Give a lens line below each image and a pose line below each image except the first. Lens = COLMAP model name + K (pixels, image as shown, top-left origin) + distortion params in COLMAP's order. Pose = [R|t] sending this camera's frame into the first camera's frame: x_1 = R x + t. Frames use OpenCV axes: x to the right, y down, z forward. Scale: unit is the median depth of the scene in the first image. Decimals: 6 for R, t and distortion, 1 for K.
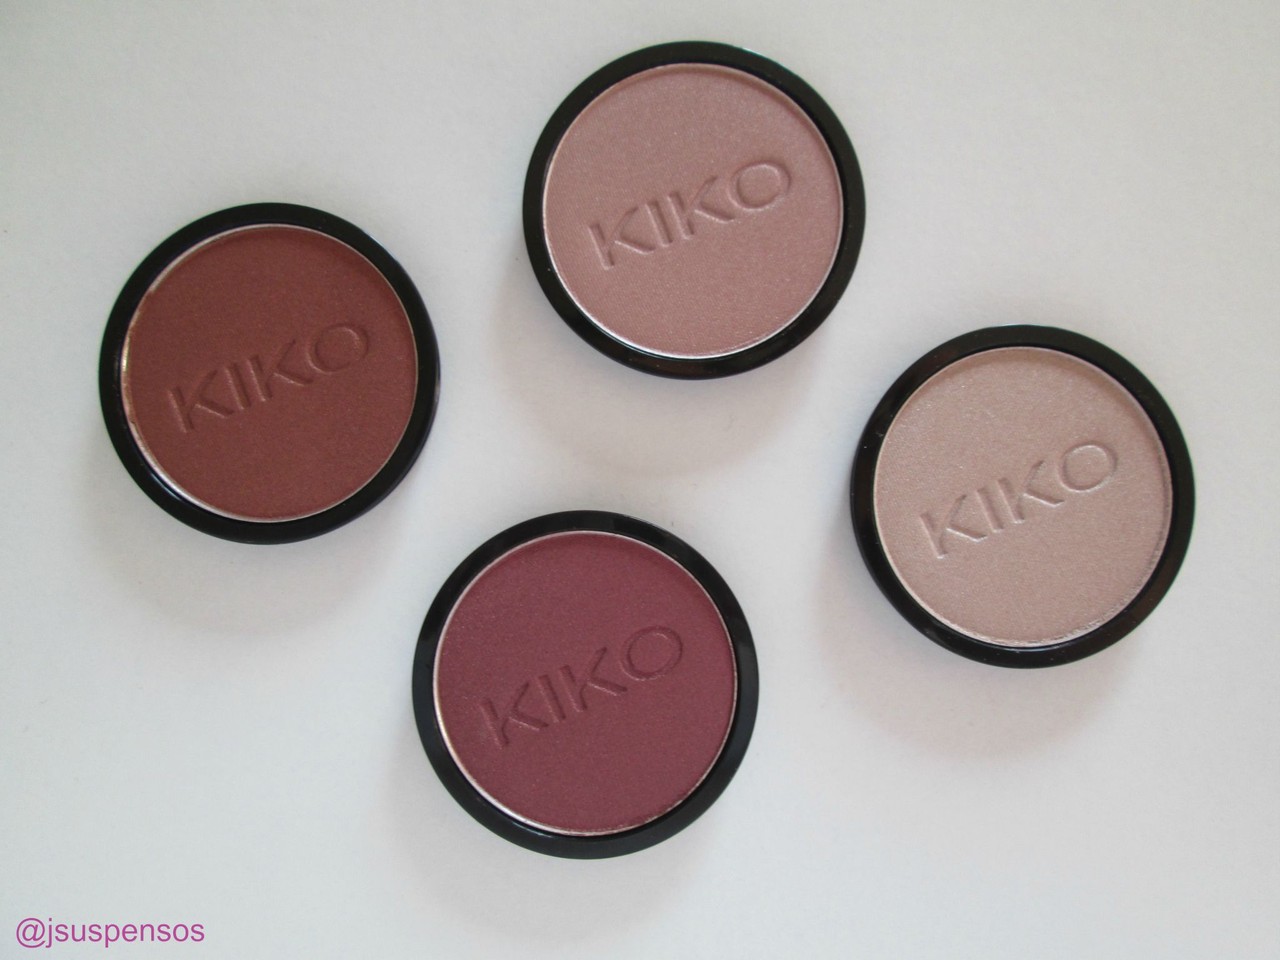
lens RADIAL K [[1047.1, 0, 650.8], [0, 1047.1, 479.2], [0, 0, 1]] dist [-0.027891, 0.012594]
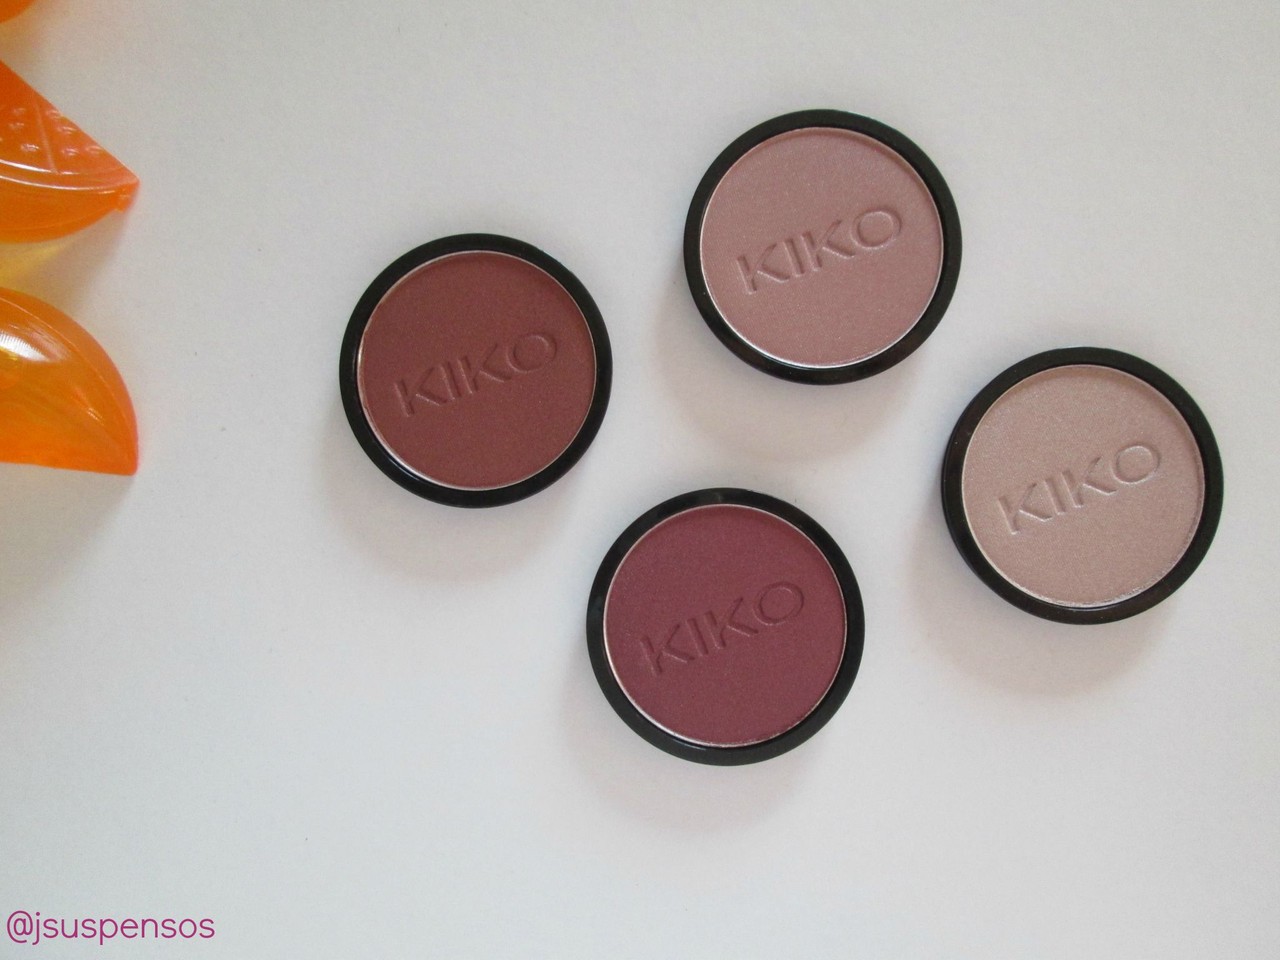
lens RADIAL K [[1047.1, 0, 628.9], [0, 1047.1, 478.8], [0, 0, 1]] dist [-0.027891, 0.012594]
pose [[0.999307, 0.026717, -0.025903, -0.148388], [-0.026198, 0.999454, 0.020156, -0.002908], [0.026428, -0.019464, 0.999461, -0.247260]]
